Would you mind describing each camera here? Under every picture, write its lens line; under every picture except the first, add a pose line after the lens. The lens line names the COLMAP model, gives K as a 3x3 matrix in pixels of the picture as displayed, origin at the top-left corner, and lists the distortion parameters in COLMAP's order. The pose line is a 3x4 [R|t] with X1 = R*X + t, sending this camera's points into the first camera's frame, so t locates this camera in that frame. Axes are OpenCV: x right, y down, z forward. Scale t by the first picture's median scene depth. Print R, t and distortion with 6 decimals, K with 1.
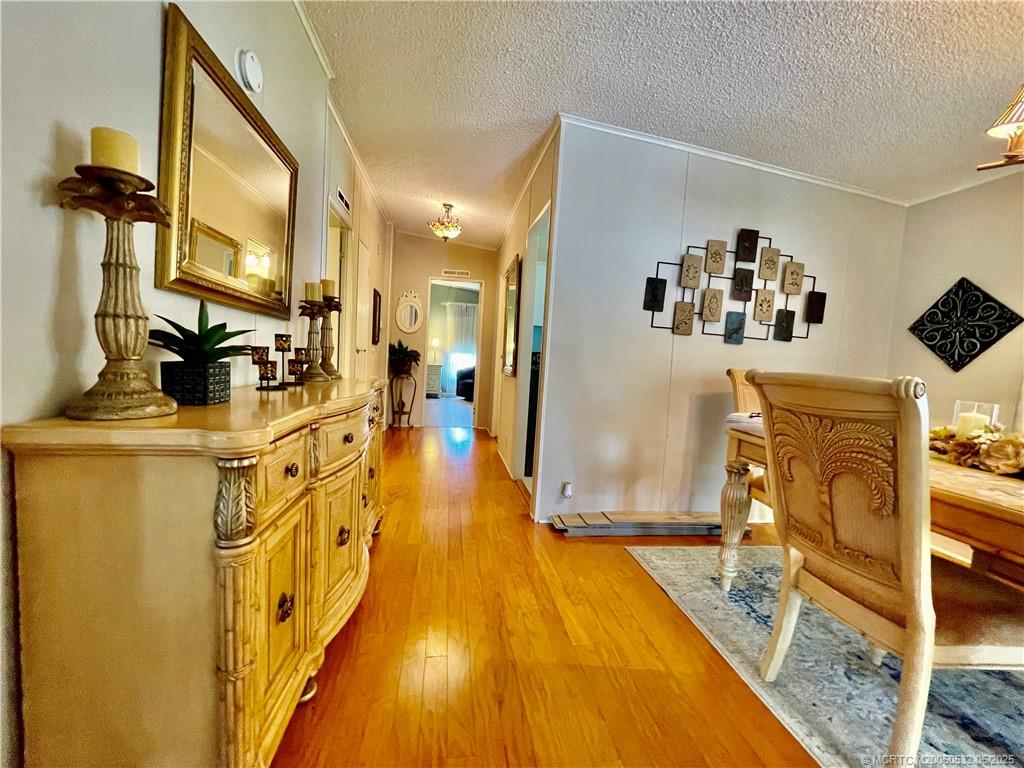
lens RADIAL K [[420.9, 0, 508.8], [0, 420.9, 384.8], [0, 0, 1]] dist [-0.003561, 0.000813]
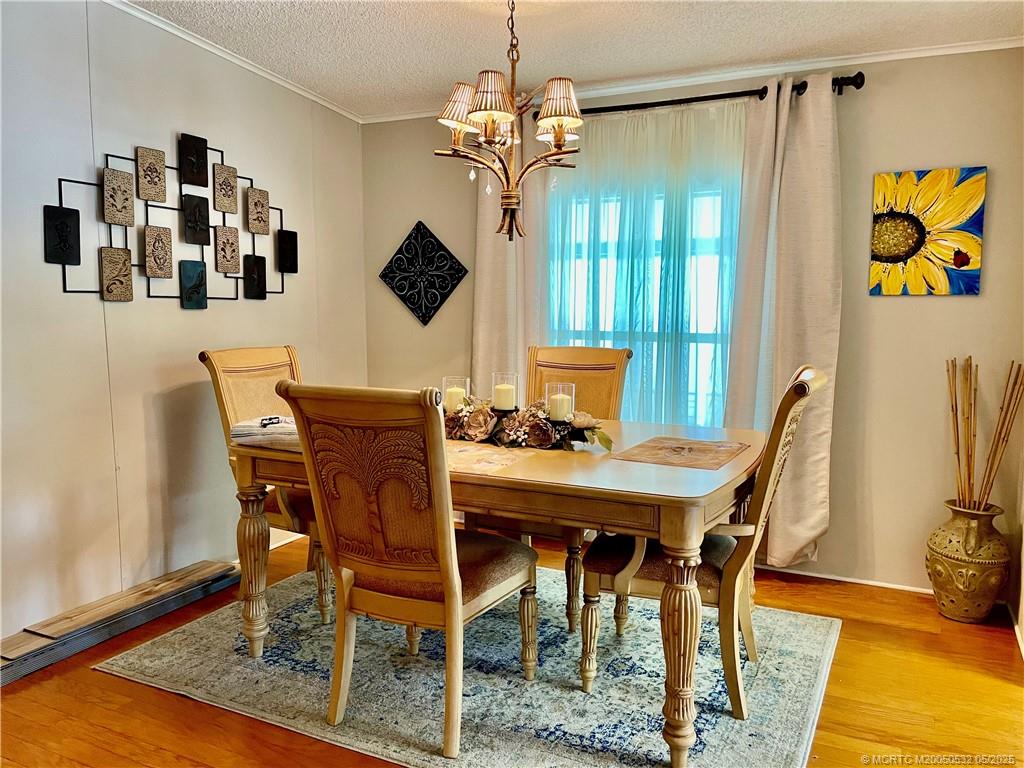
lens RADIAL K [[783.0, 0, 537.7], [0, 783.0, 383.3], [0, 0, 1]] dist [0.057634, -0.053685]
pose [[0.544040, -0.151534, 0.825262, -0.229455], [0.083286, 0.988452, 0.126594, -0.097978], [-0.834915, -0.000140, 0.550378, -0.147903]]
